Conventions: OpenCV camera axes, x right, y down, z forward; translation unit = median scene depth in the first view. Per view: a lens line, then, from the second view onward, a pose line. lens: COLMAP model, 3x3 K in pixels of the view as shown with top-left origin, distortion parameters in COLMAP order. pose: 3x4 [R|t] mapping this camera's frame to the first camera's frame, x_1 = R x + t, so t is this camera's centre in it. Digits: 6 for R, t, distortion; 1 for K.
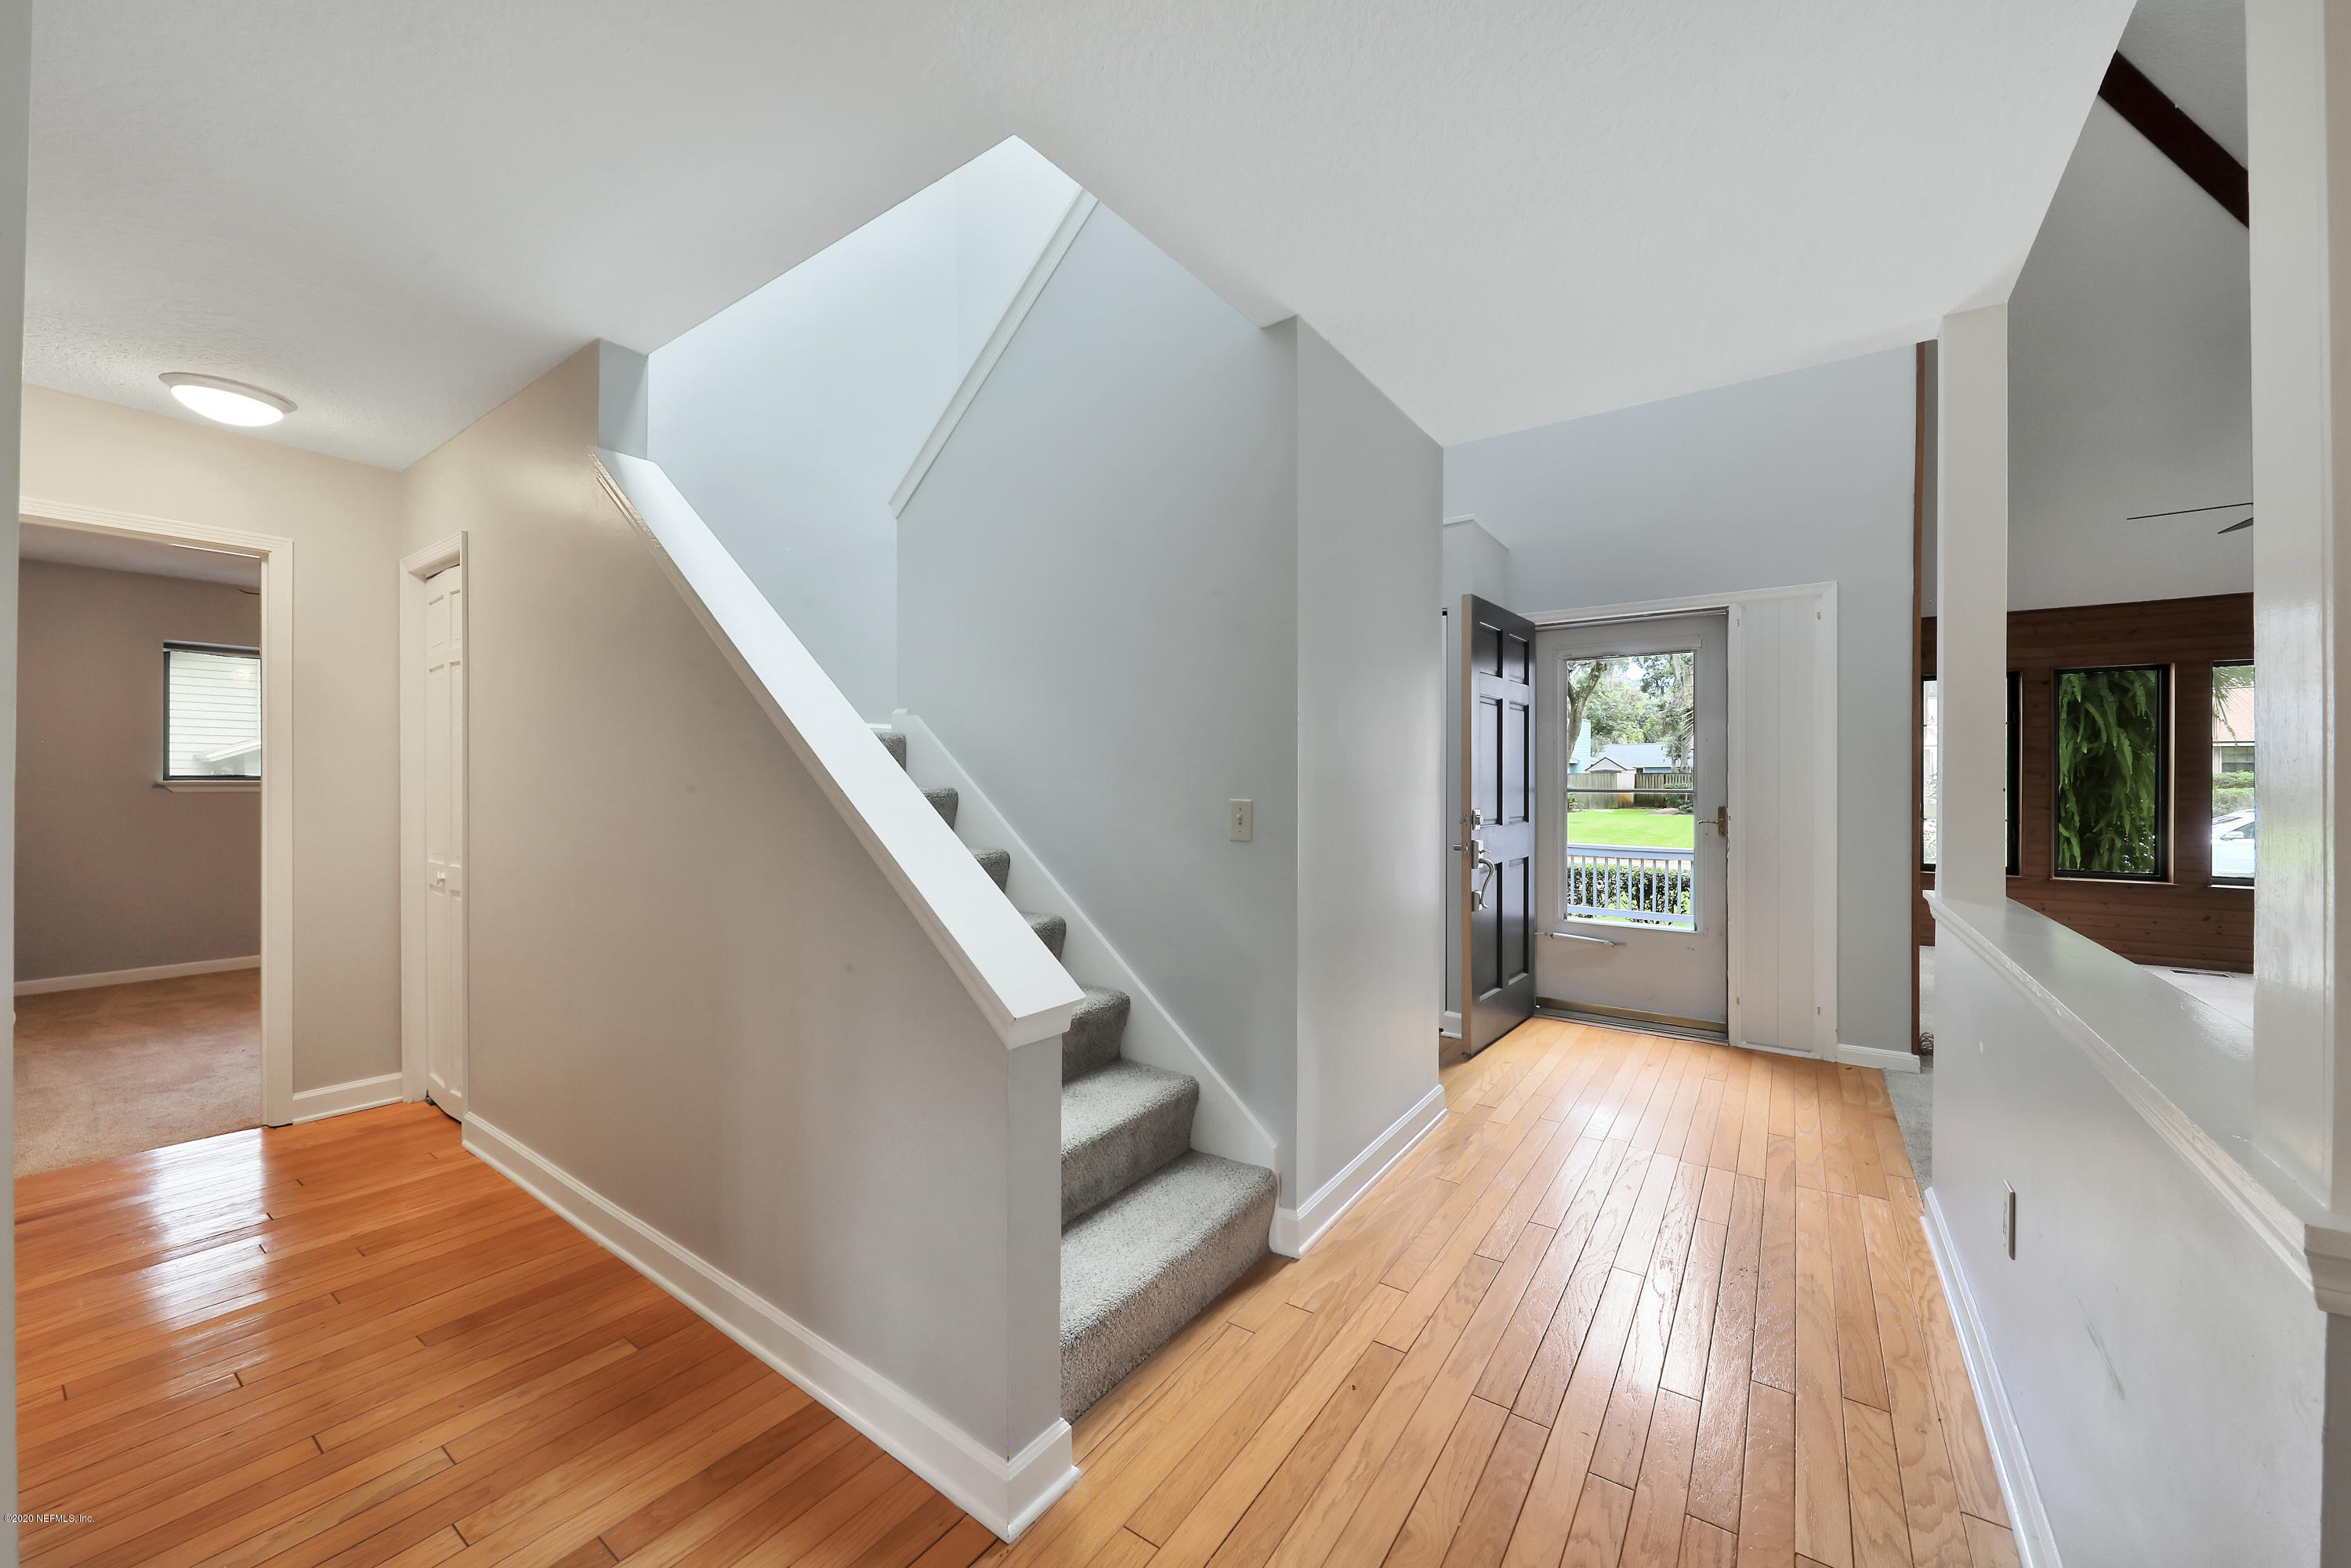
lens RADIAL K [[861.9, 0, 1175.8], [0, 861.9, 782.7], [0, 0, 1]] dist [-0.000391, -0.000179]
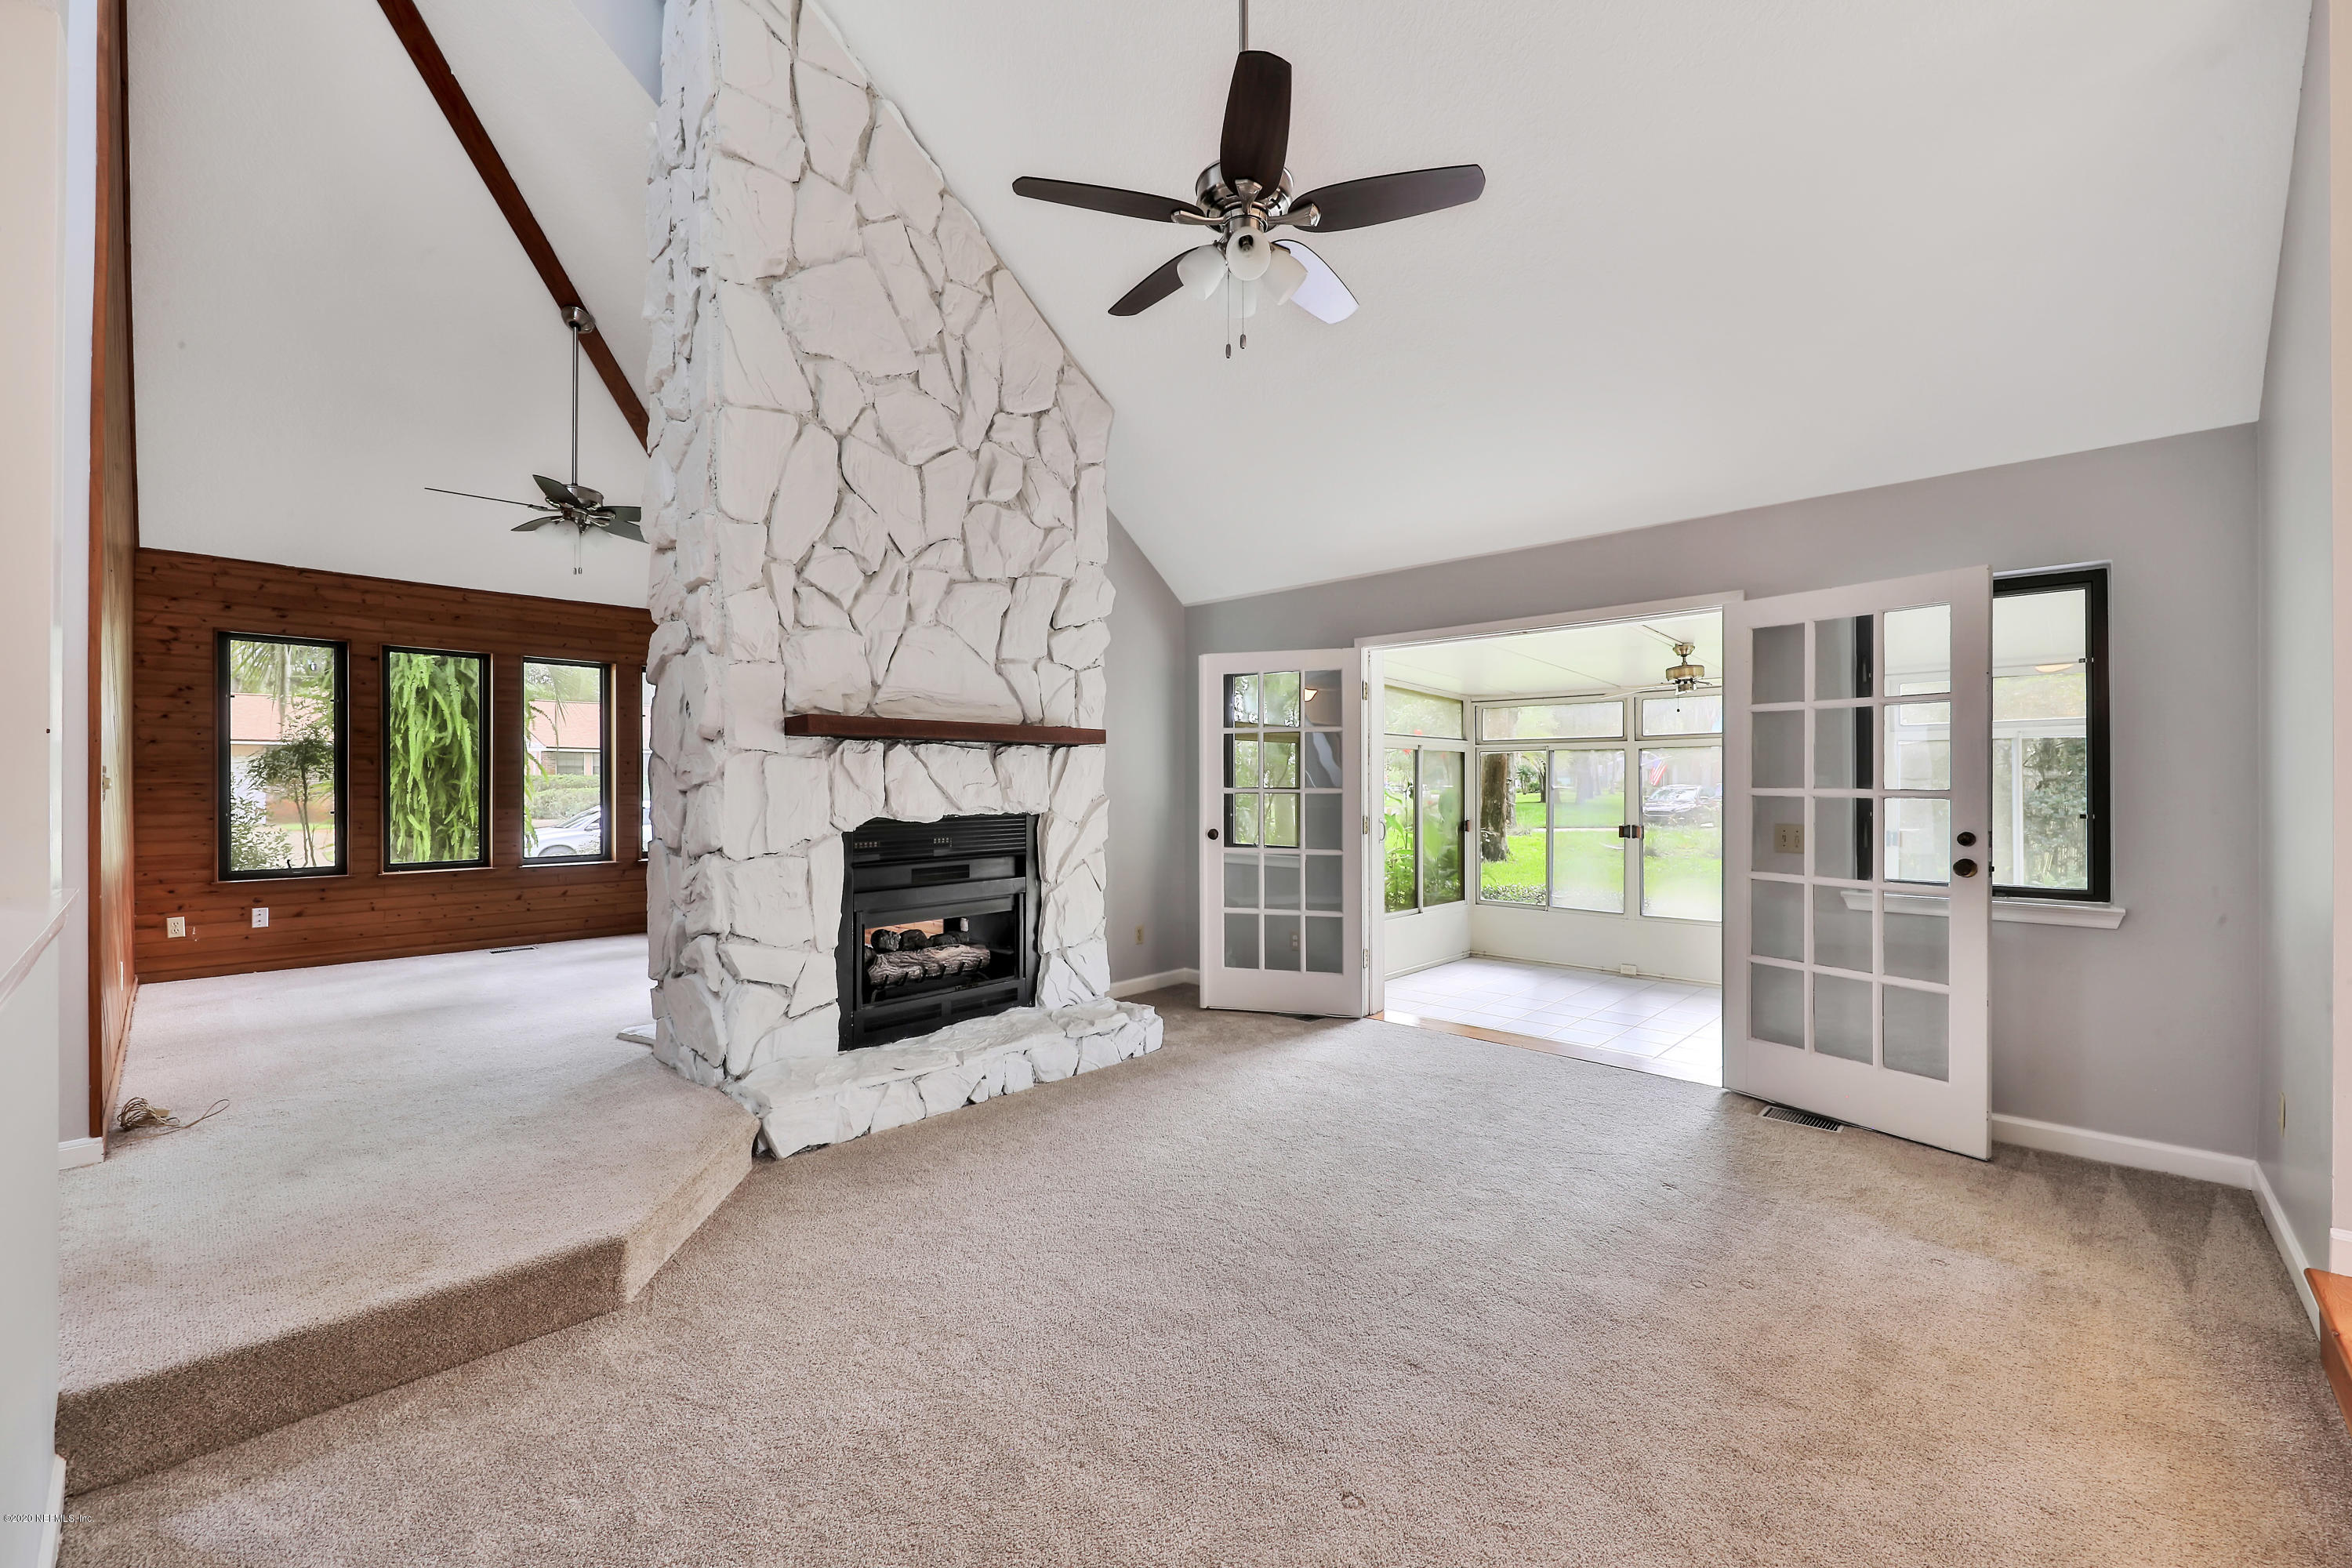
lens RADIAL K [[959.1, 0, 1197.5], [0, 959.1, 782.5], [0, 0, 1]] dist [-0.001445, -0.000210]
pose [[0.131180, 0.002266, 0.991356, 0.132438], [0.002291, 0.999994, -0.002588, 0.020402], [-0.991356, 0.002610, 0.131174, 0.009022]]
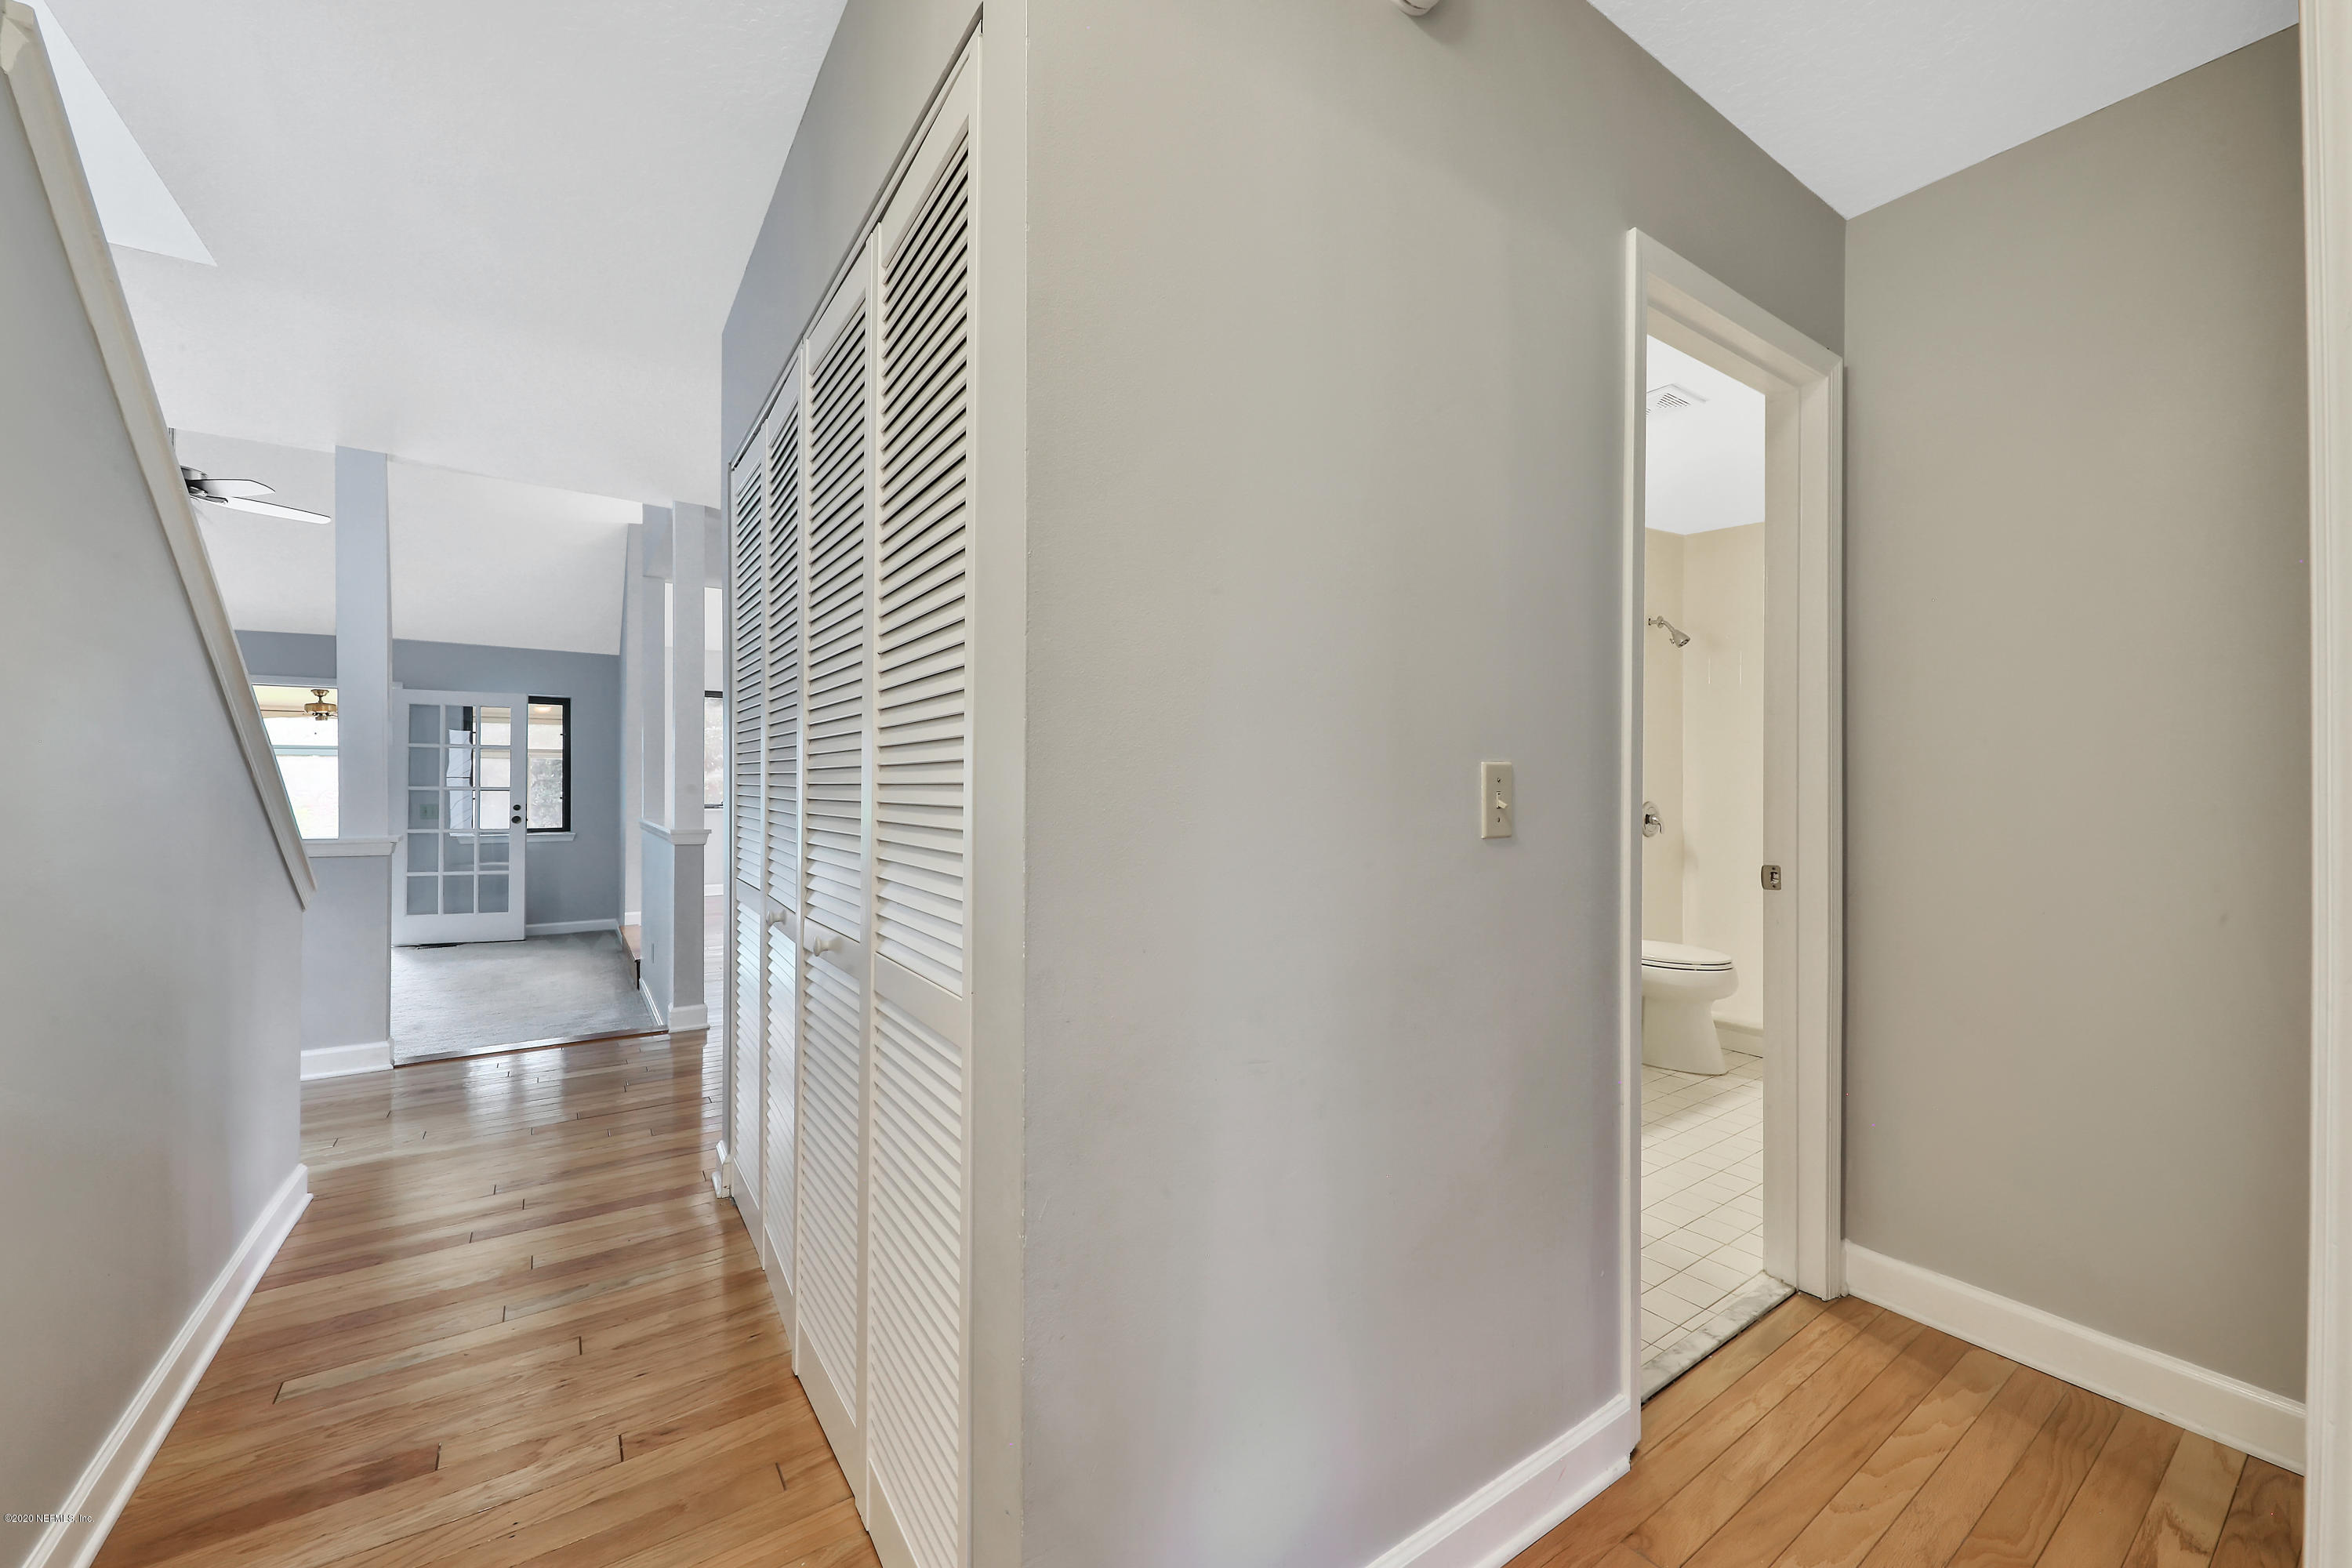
lens RADIAL K [[902.6, 0, 1171.1], [0, 902.6, 776.2], [0, 0, 1]] dist [0.002841, 0.000017]
pose [[-0.935542, 0.002090, 0.353209, -0.685393], [-0.000084, 0.999981, -0.006138, 0.016563], [-0.353215, -0.005772, -0.935524, 0.590057]]
